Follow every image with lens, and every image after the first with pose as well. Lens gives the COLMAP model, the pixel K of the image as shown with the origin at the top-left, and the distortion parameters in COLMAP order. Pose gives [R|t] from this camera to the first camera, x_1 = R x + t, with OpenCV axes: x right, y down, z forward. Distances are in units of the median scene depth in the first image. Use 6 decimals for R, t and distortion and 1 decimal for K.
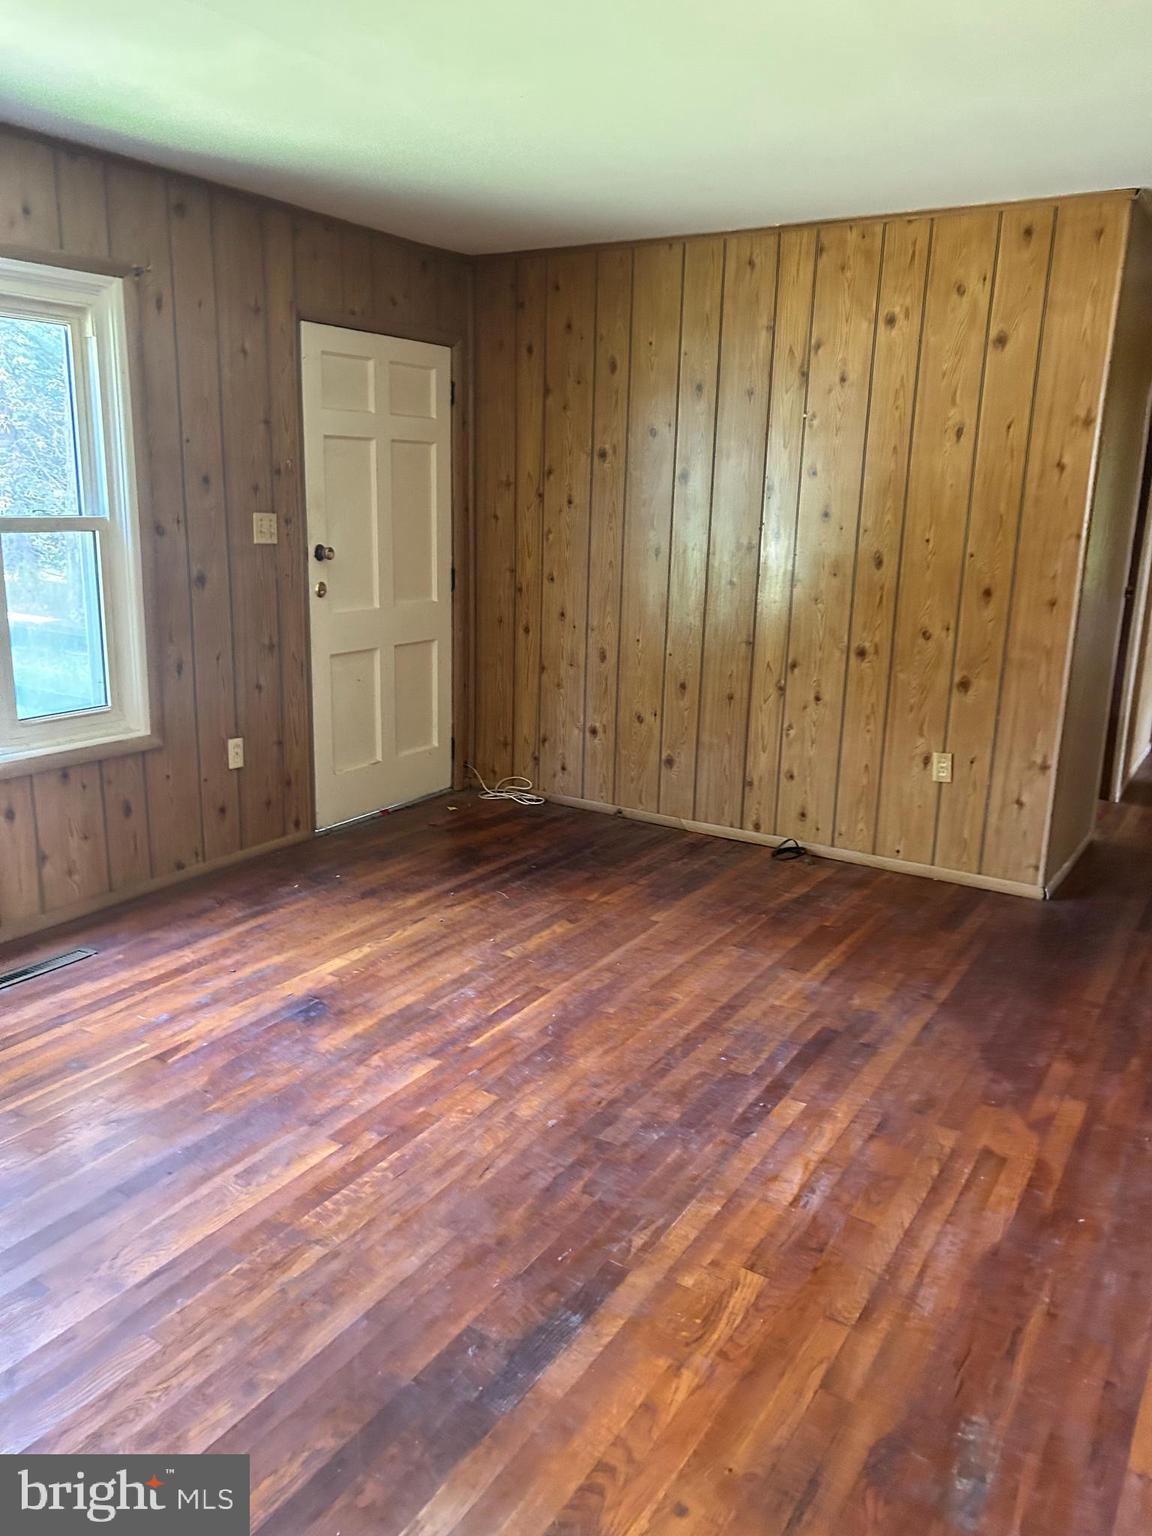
lens RADIAL K [[1162.6, 0, 596.8], [0, 1162.6, 772.0], [0, 0, 1]] dist [0.063675, -0.075143]
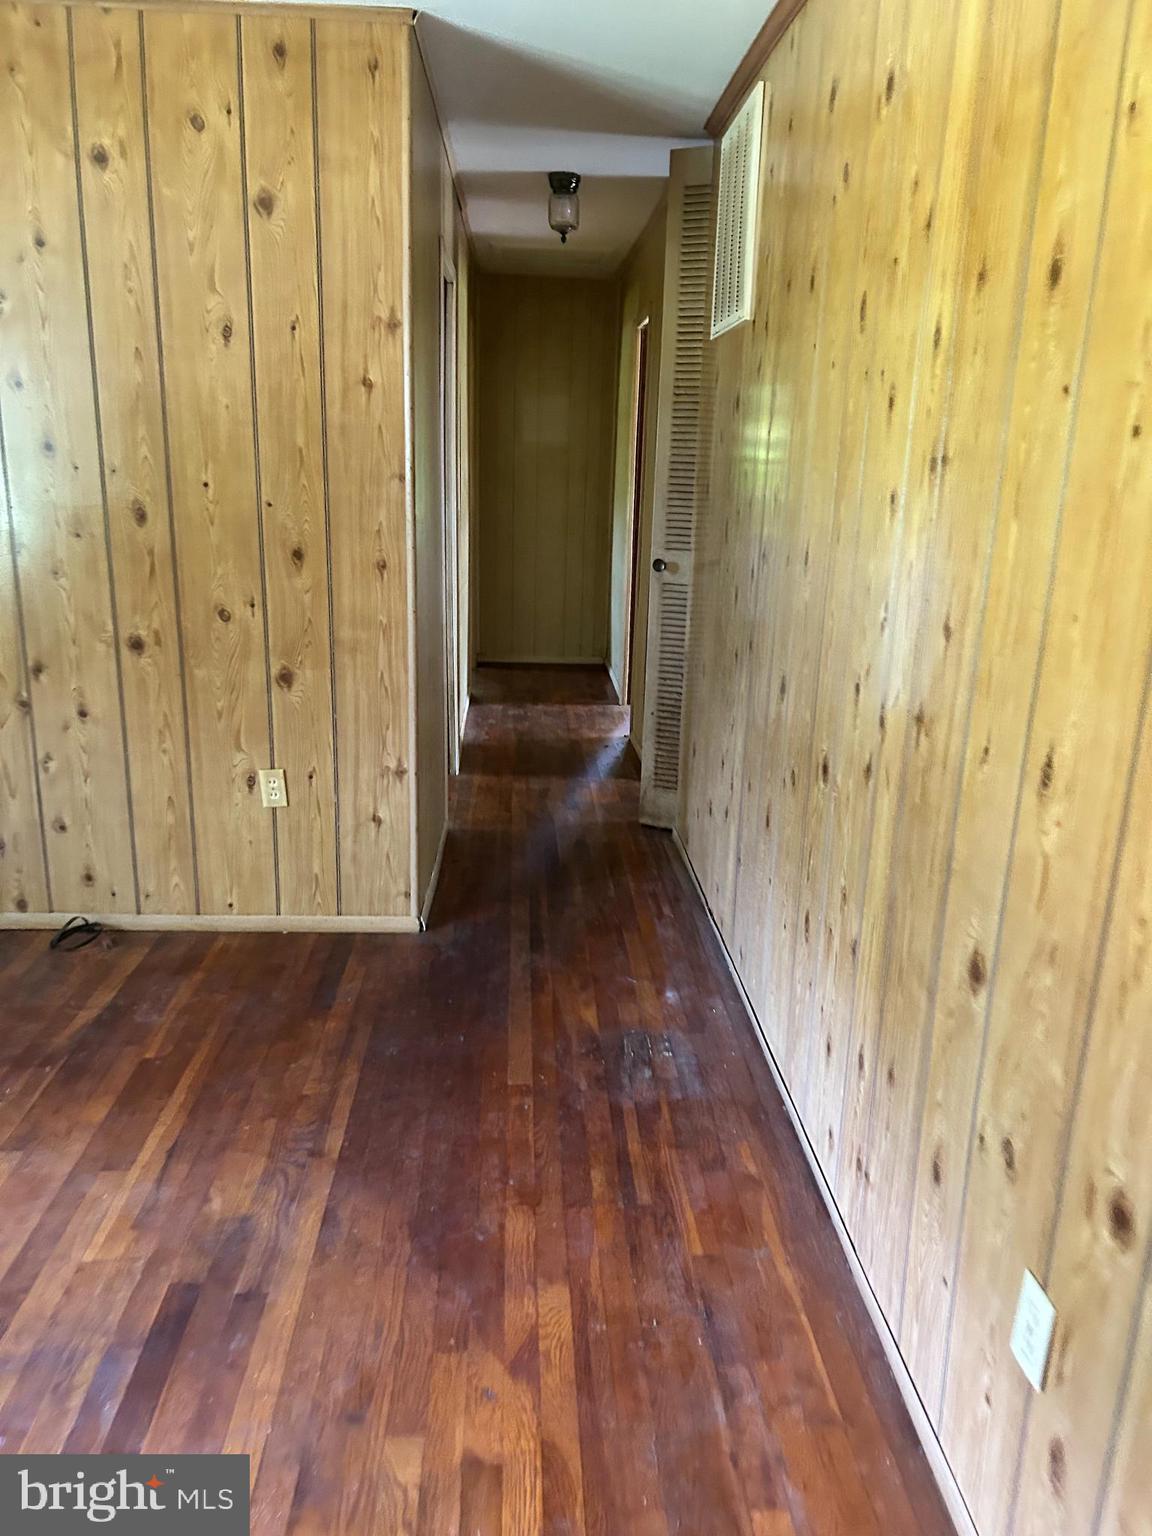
lens RADIAL K [[1151.8, 0, 596.5], [0, 1151.8, 785.0], [0, 0, 1]] dist [0.001279, -0.005861]
pose [[0.824129, -0.159130, 0.543590, 0.078739], [0.122943, 0.987099, 0.102571, -0.069376], [-0.552899, -0.017701, 0.833060, 0.326585]]
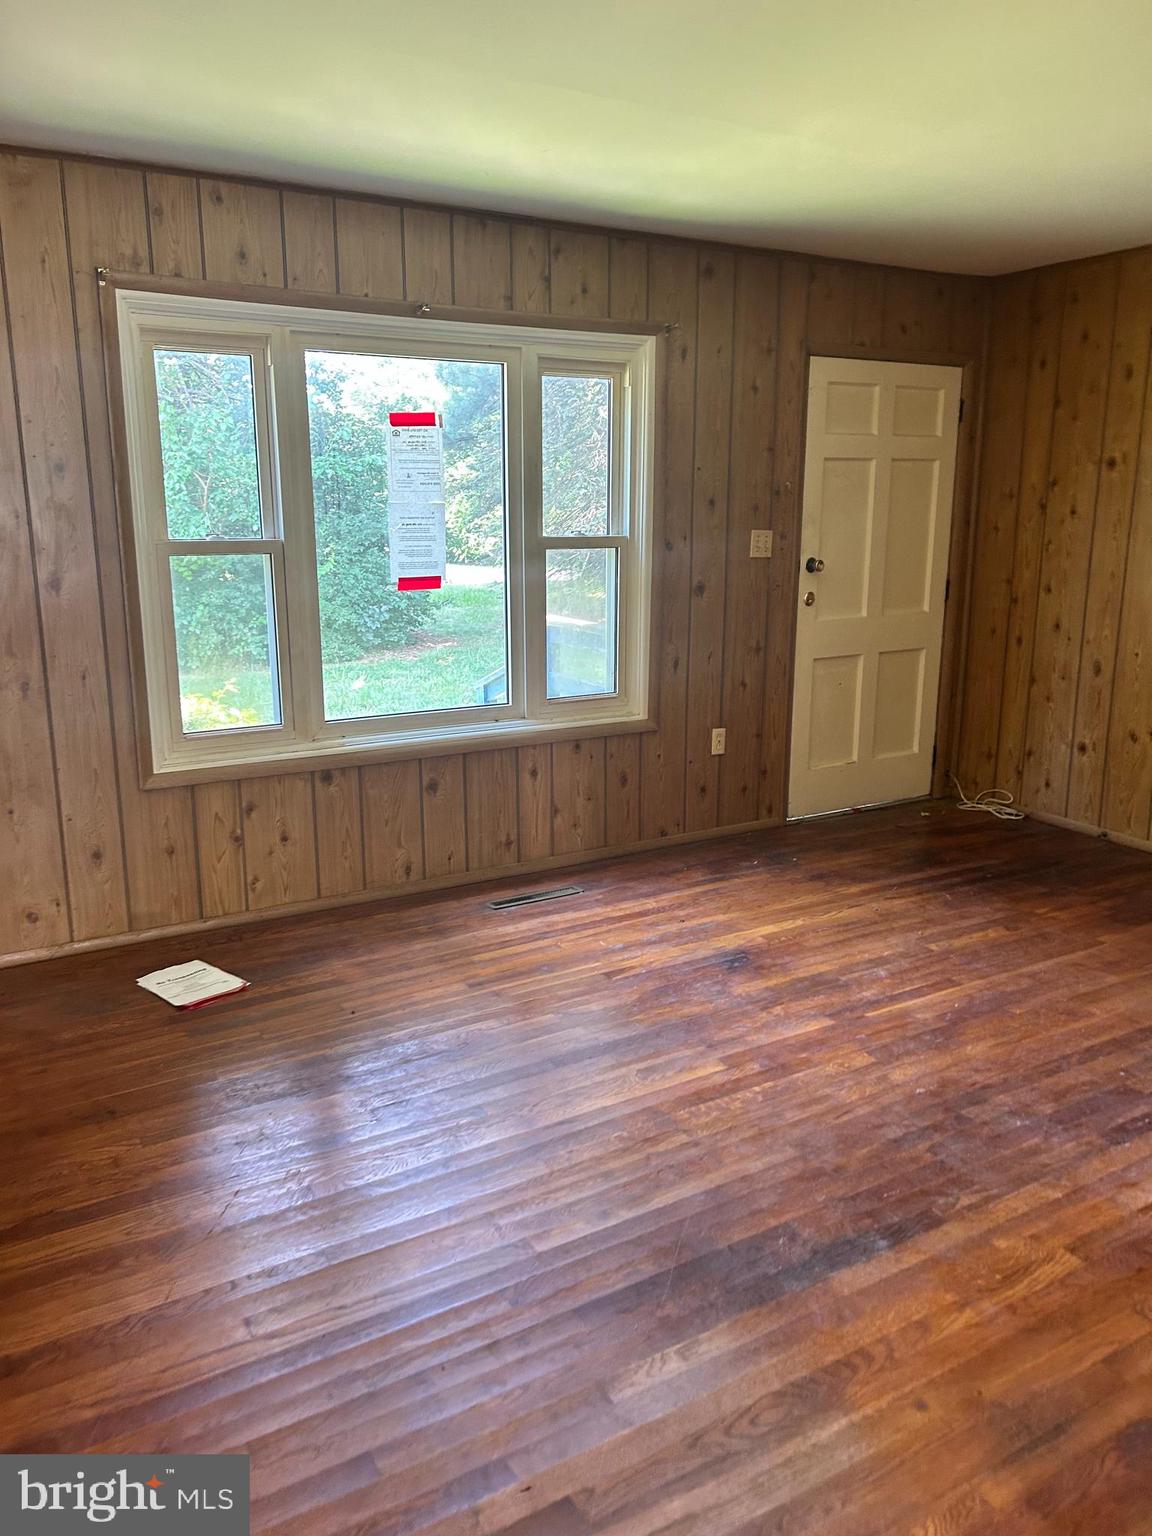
lens RADIAL K [[1162.6, 0, 596.8], [0, 1162.6, 772.0], [0, 0, 1]] dist [0.063675, -0.075143]
pose [[0.887542, 0.080905, -0.453568, 0.119289], [-0.089151, 0.996013, 0.003212, 0.024465], [0.452019, 0.037585, 0.891216, -0.072391]]
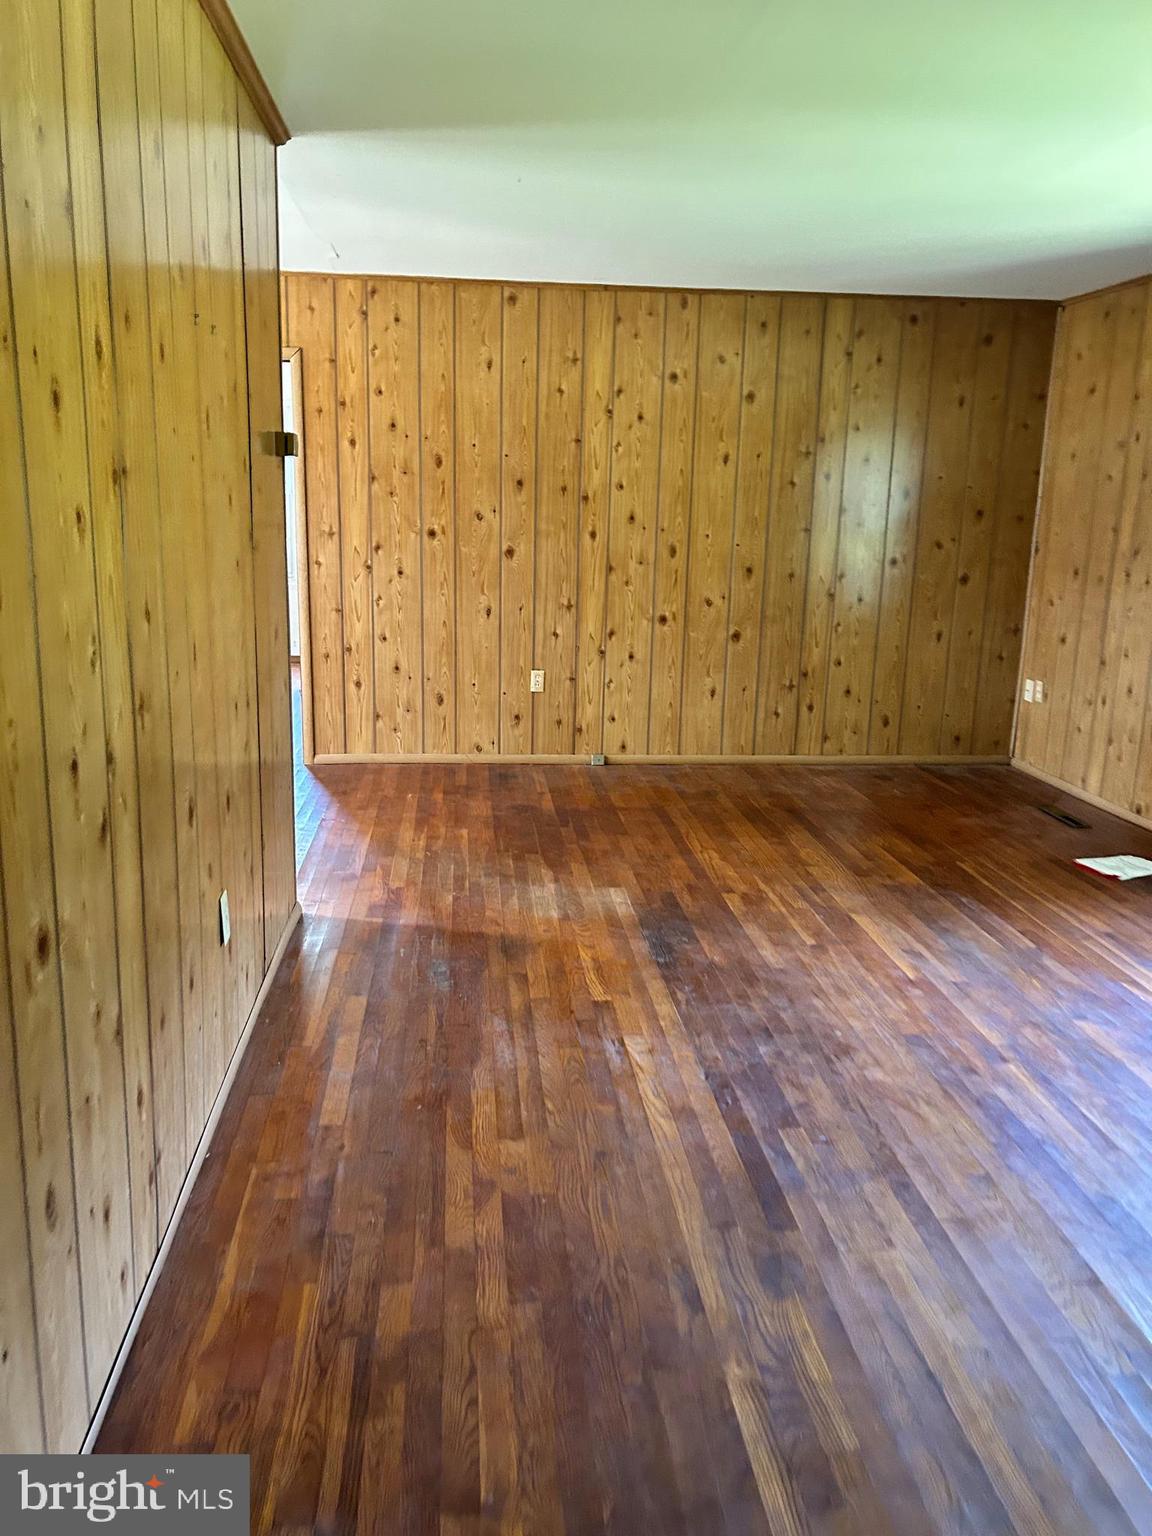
lens RADIAL K [[1170.1, 0, 576.0], [0, 1170.1, 768.0], [0, 0, 1]] dist [0.060502, -0.064342]
pose [[-0.803593, 0.089574, -0.588400, 0.613845], [-0.183649, 0.903053, 0.388289, -0.251746], [0.566137, 0.420085, -0.709237, 1.159258]]
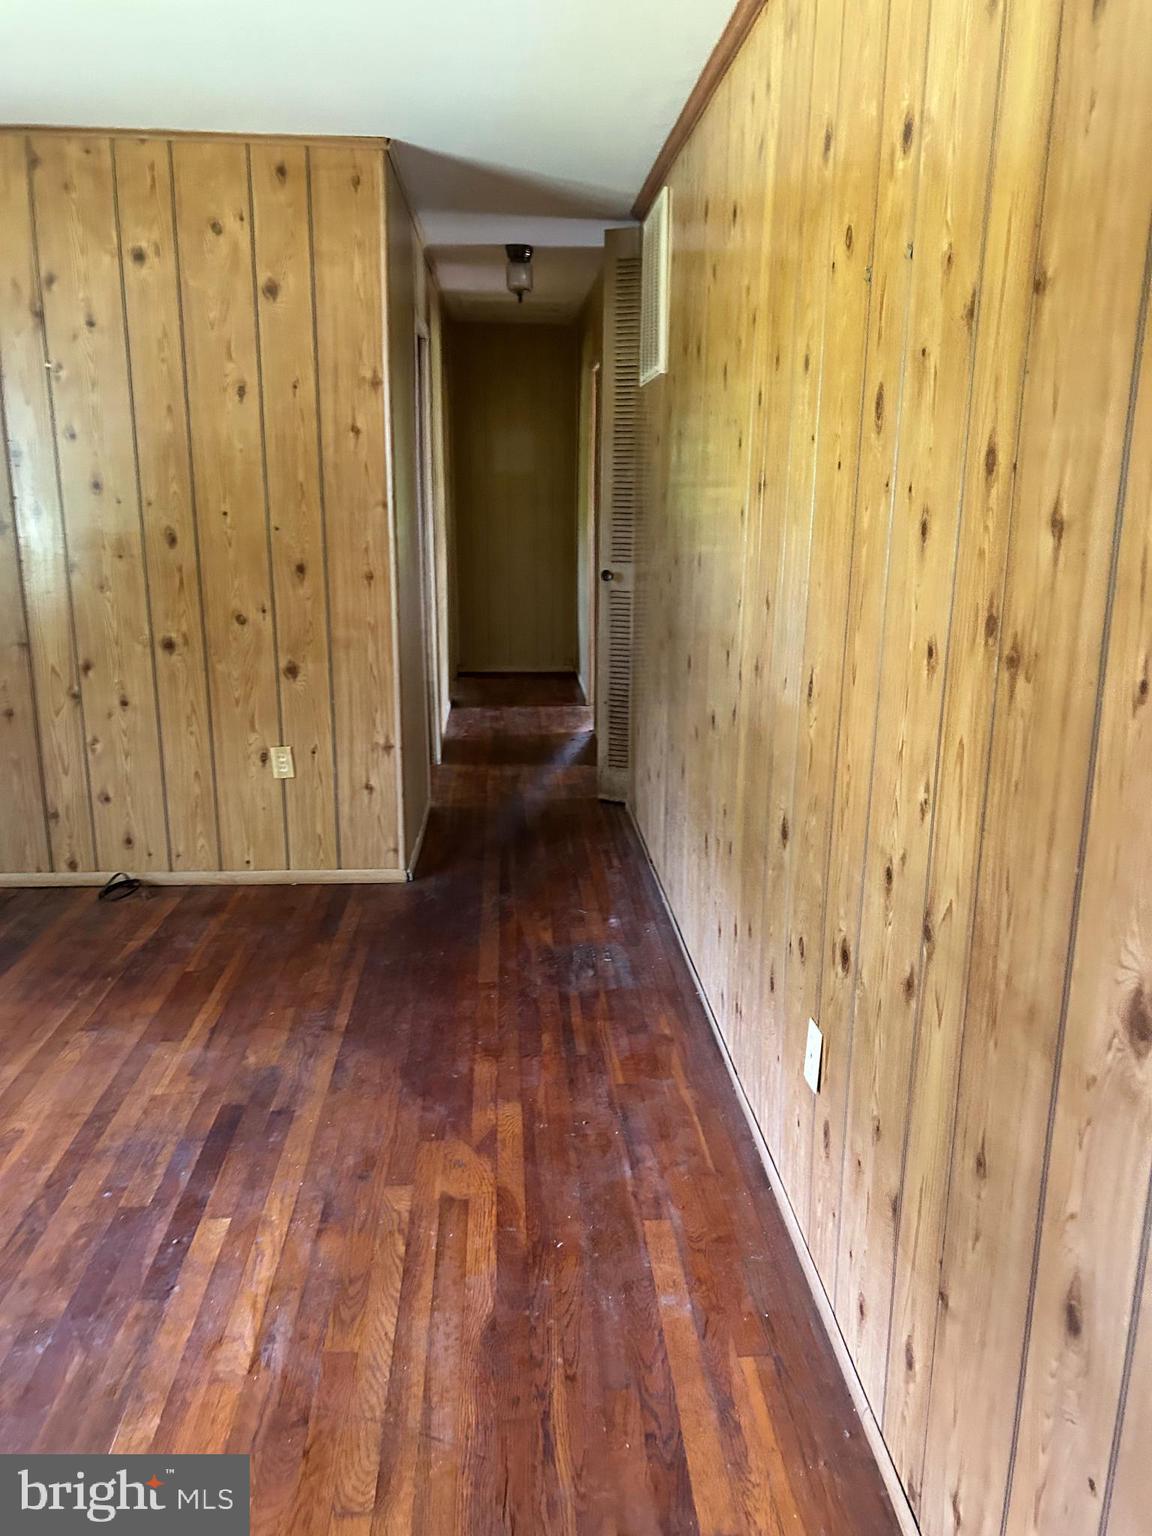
lens RADIAL K [[1150.5, 0, 611.0], [0, 1150.5, 773.4], [0, 0, 1]] dist [-0.002005, -0.002412]
pose [[0.808577, -0.162490, 0.565509, -0.006086], [0.144760, 0.986507, 0.076476, -0.033111], [-0.570305, 0.020026, 0.821189, 0.147516]]
